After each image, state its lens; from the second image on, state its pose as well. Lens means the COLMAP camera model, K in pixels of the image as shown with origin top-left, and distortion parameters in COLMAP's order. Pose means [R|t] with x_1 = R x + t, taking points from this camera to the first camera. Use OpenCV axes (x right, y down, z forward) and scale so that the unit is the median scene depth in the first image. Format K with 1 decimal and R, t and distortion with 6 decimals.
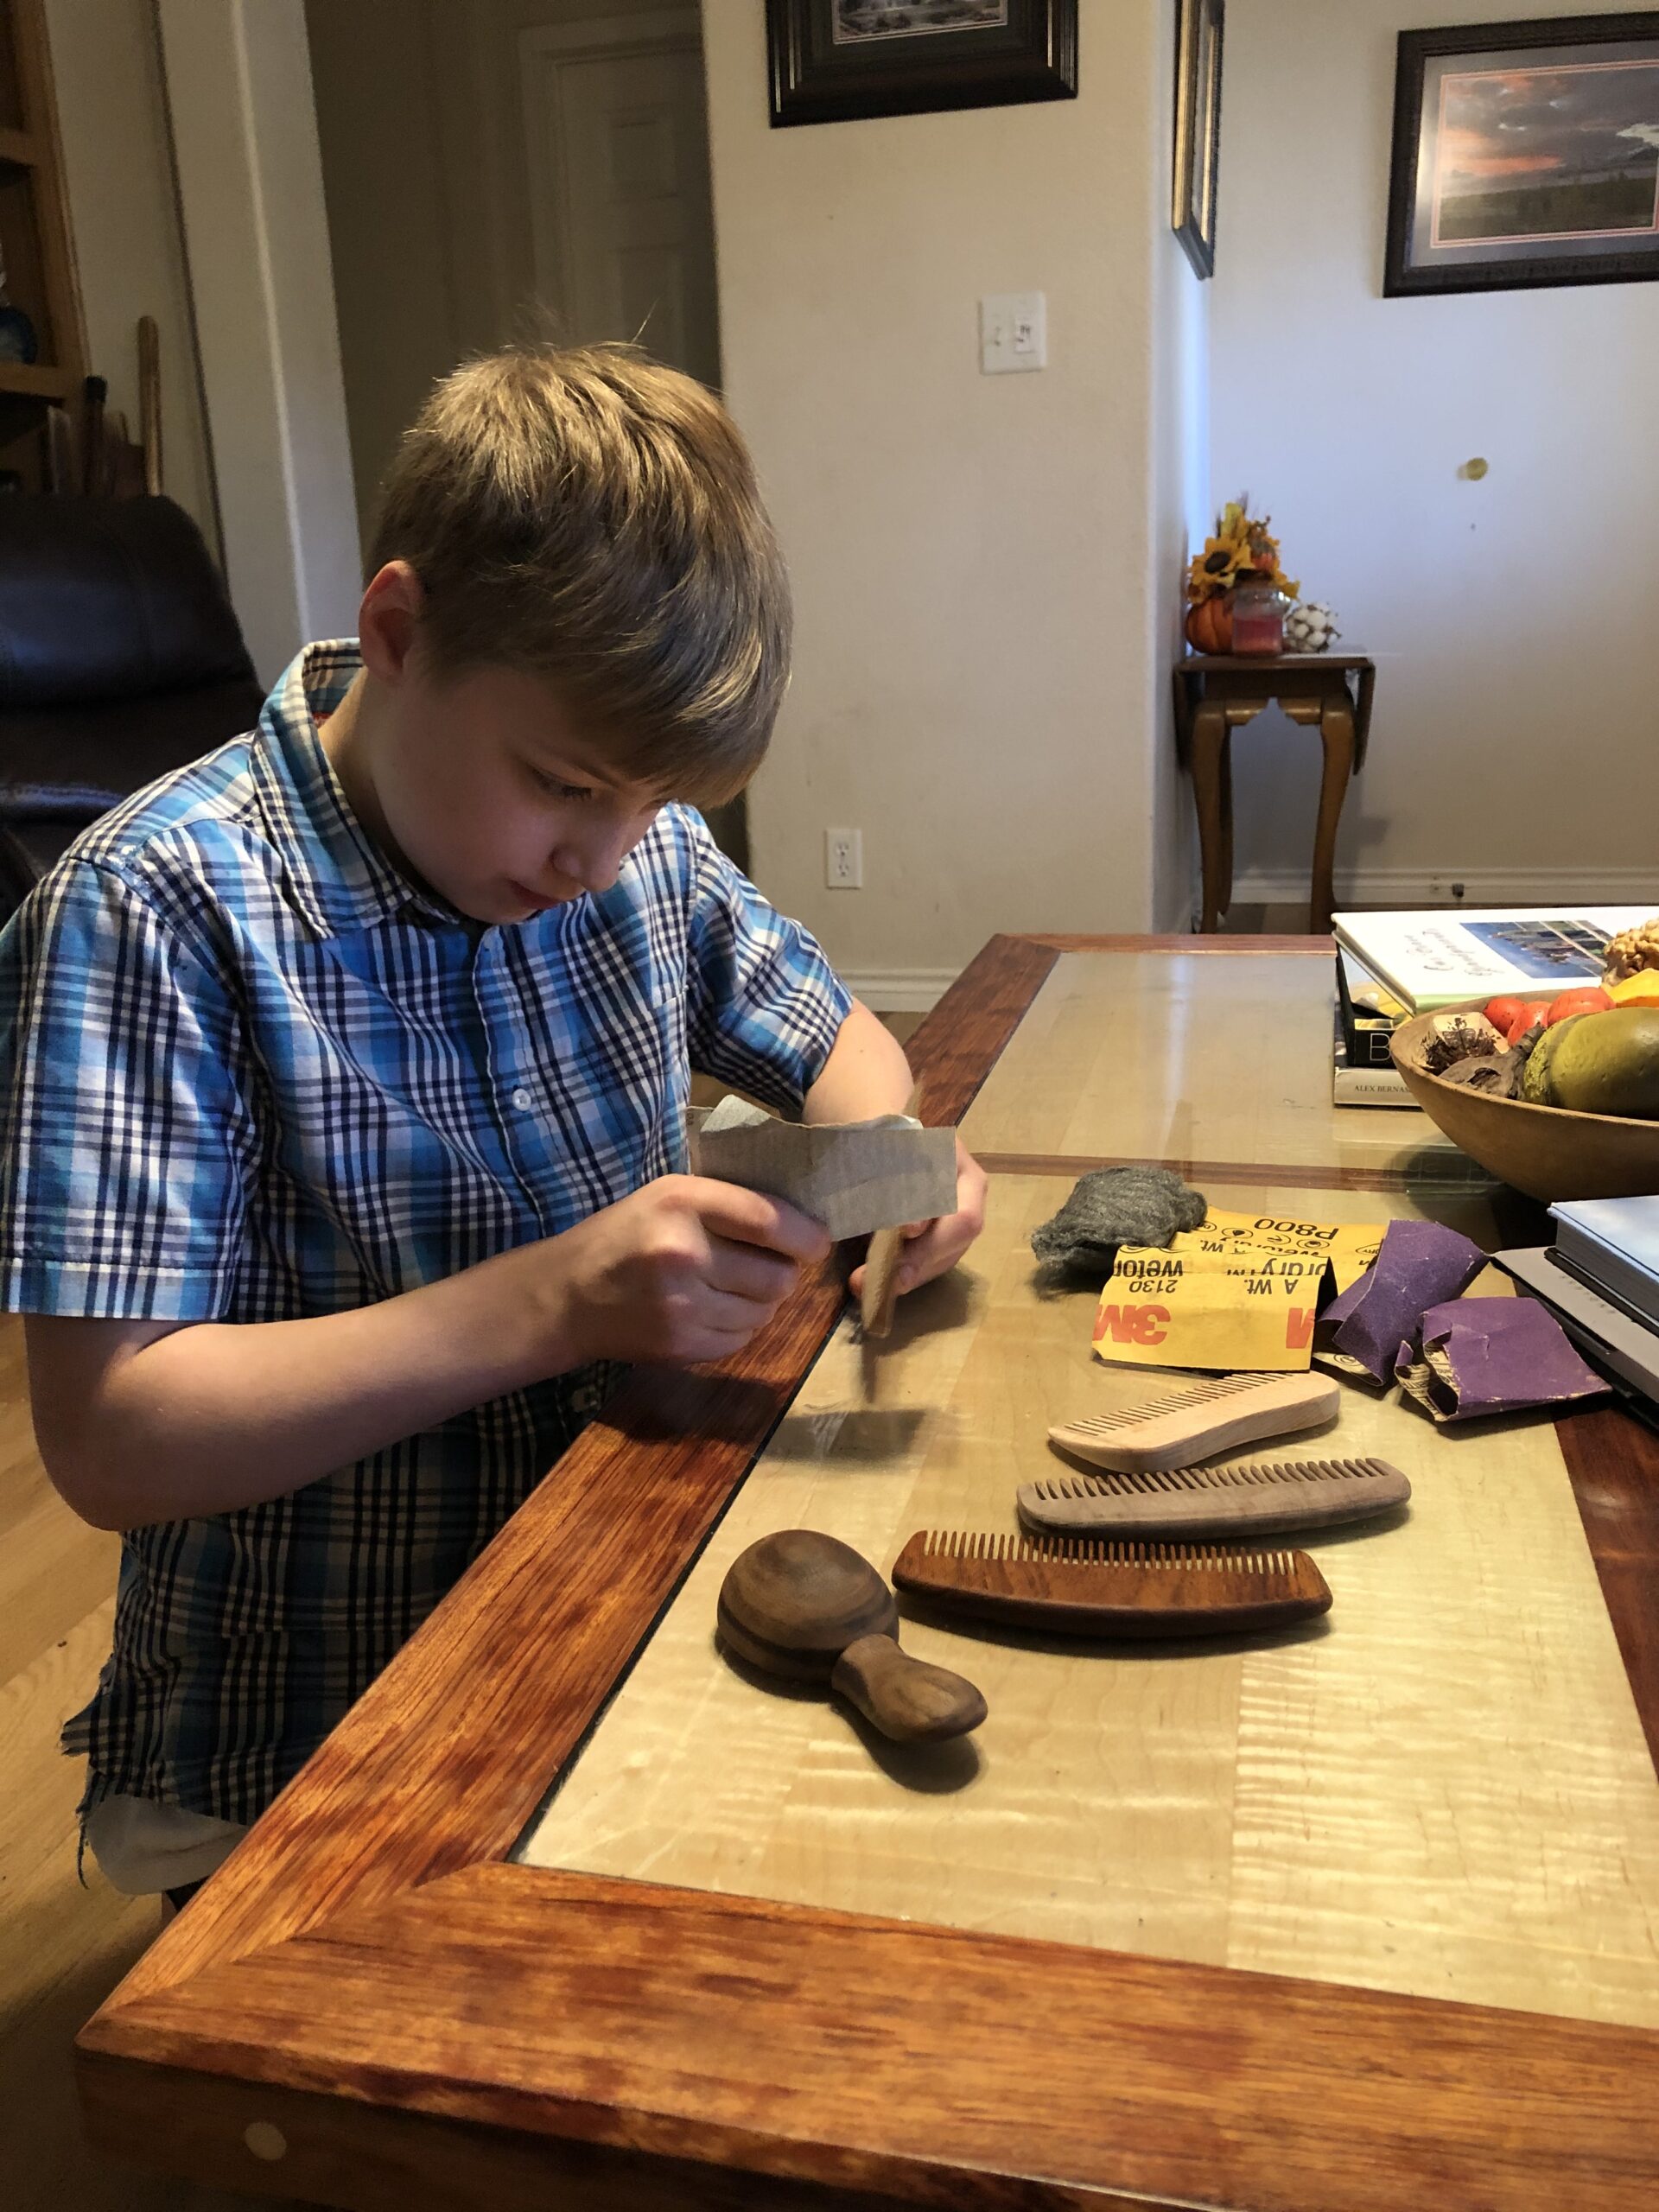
lens RADIAL K [[1652.6, 0, 910.4], [0, 1652.6, 1112.8], [0, 0, 1]] dist [0.008122, -0.046535]
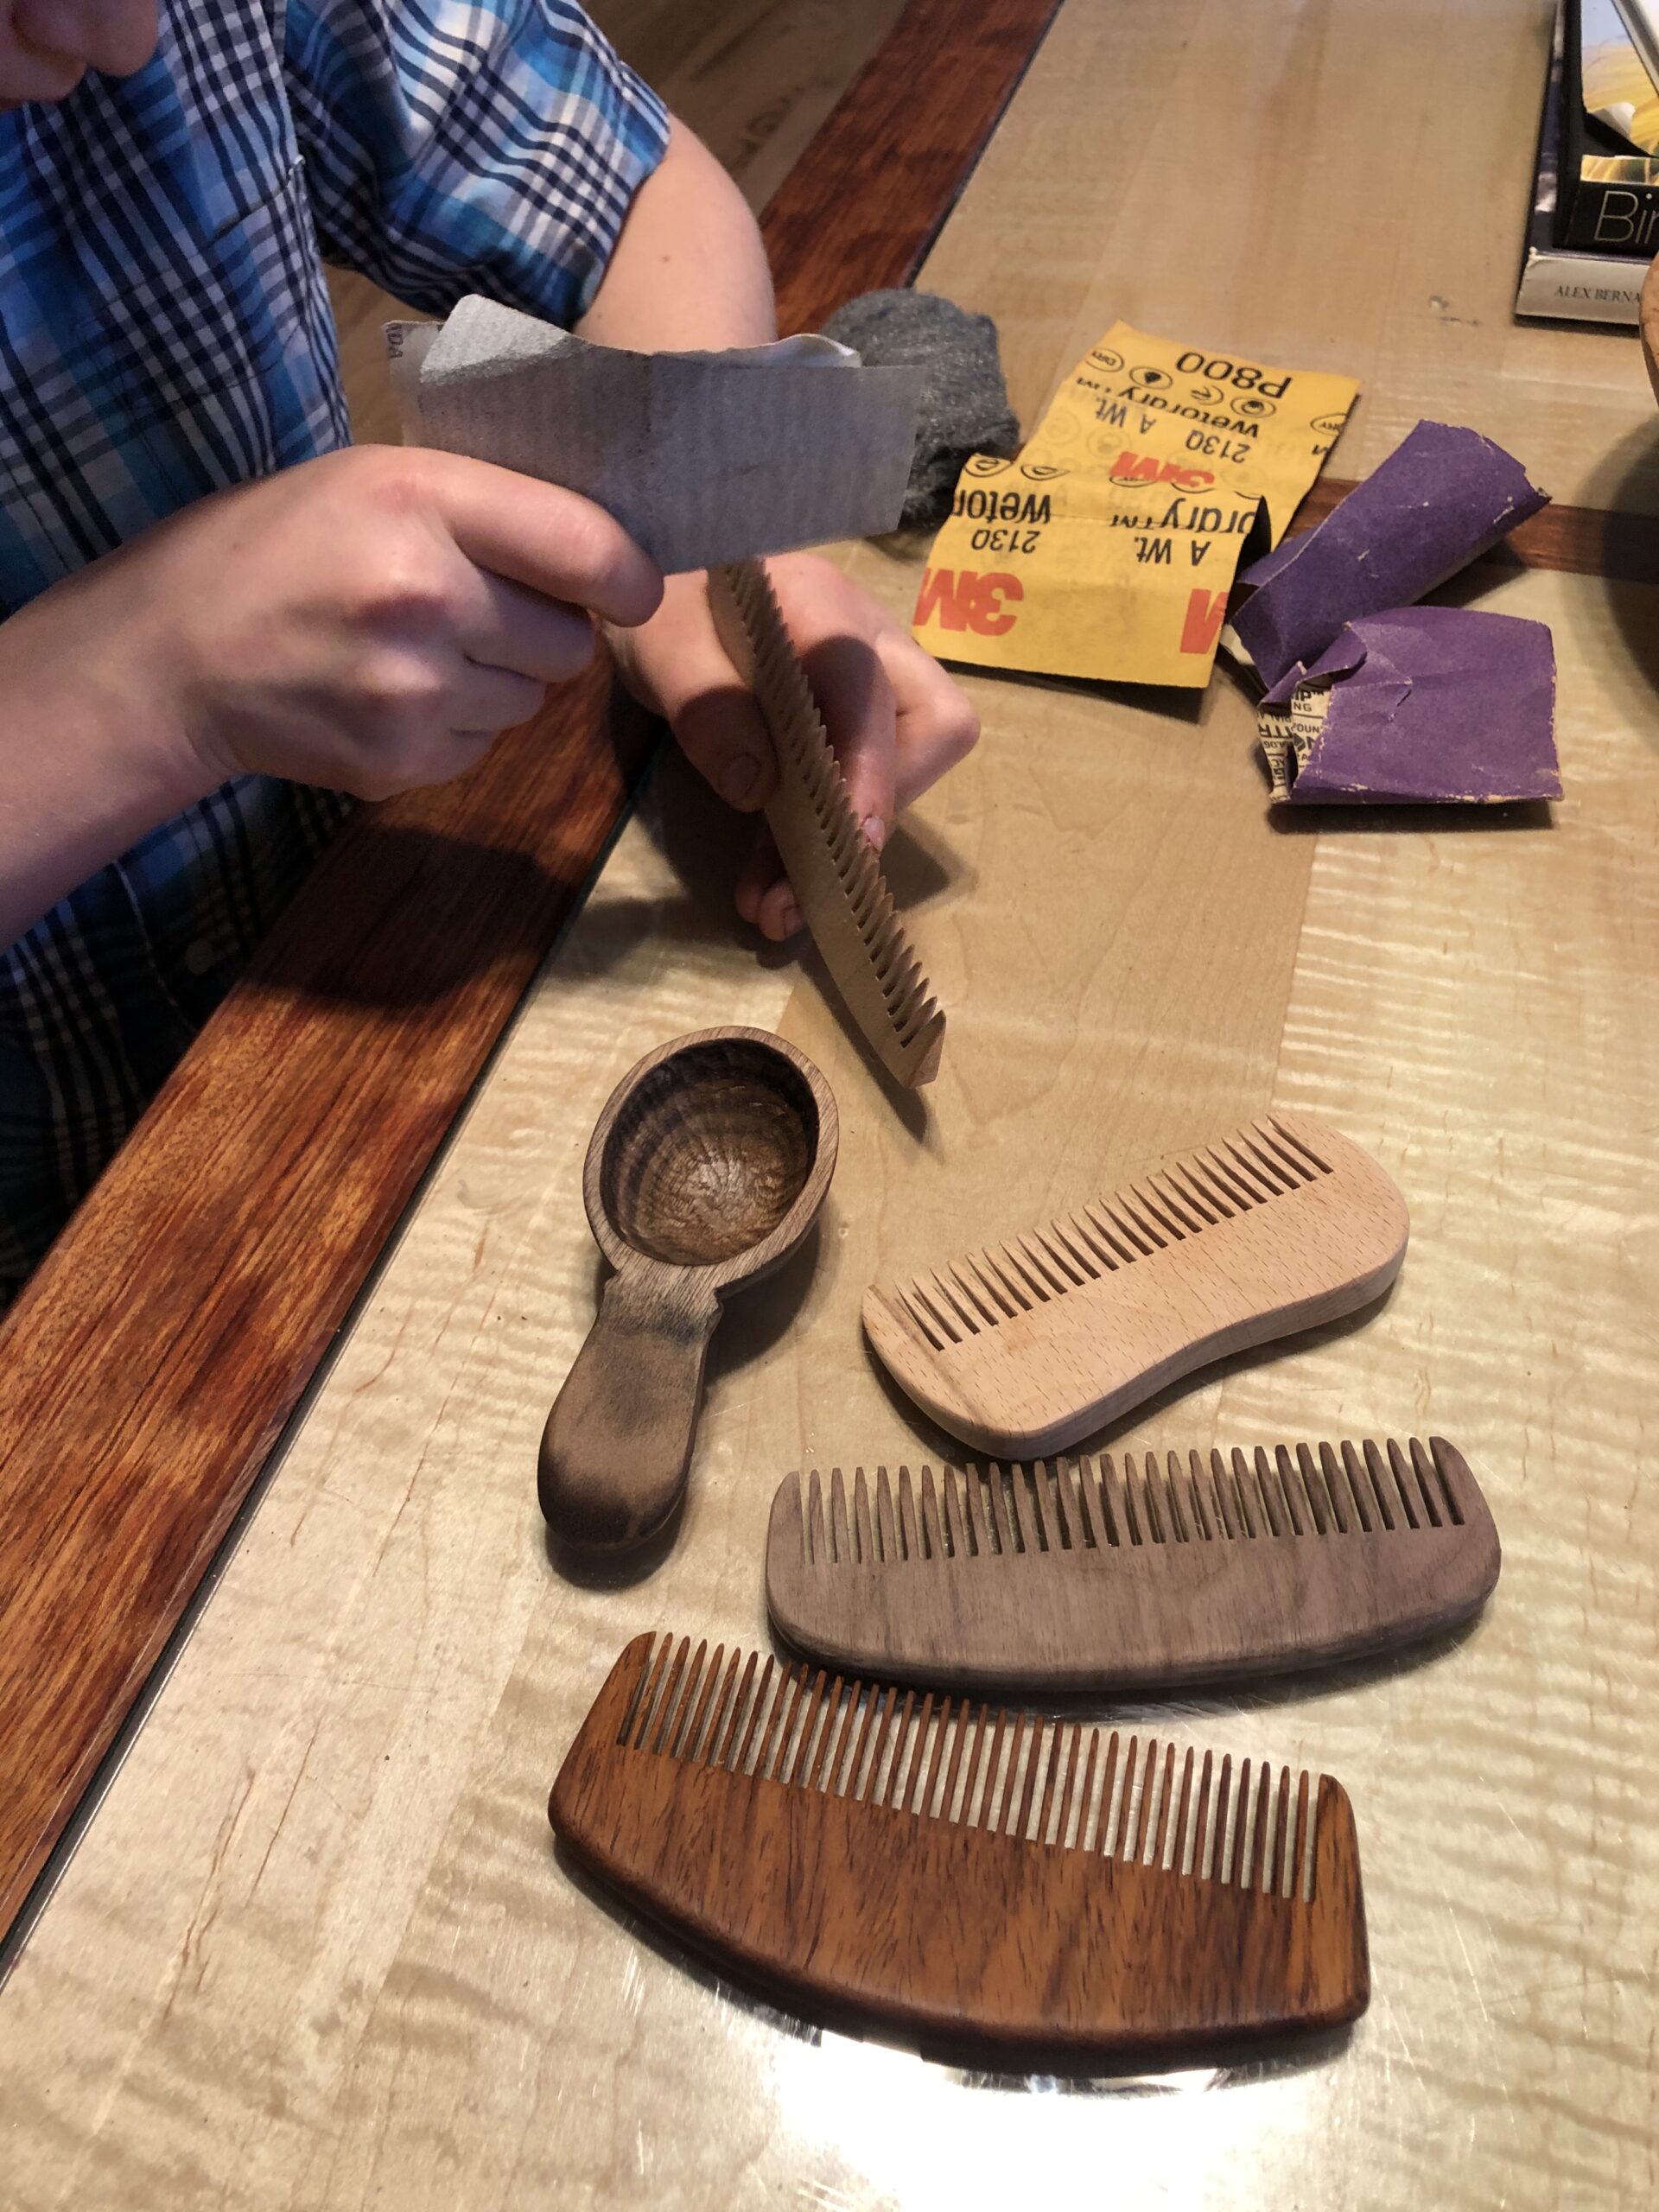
lens RADIAL K [[1652.6, 0, 910.4], [0, 1652.6, 1112.8], [0, 0, 1]] dist [0.008122, -0.046535]
pose [[0.998642, 0.038581, -0.035006, 0.085427], [-0.010977, 0.812708, 0.582567, -0.133878], [0.050926, -0.581392, 0.812028, 0.408041]]
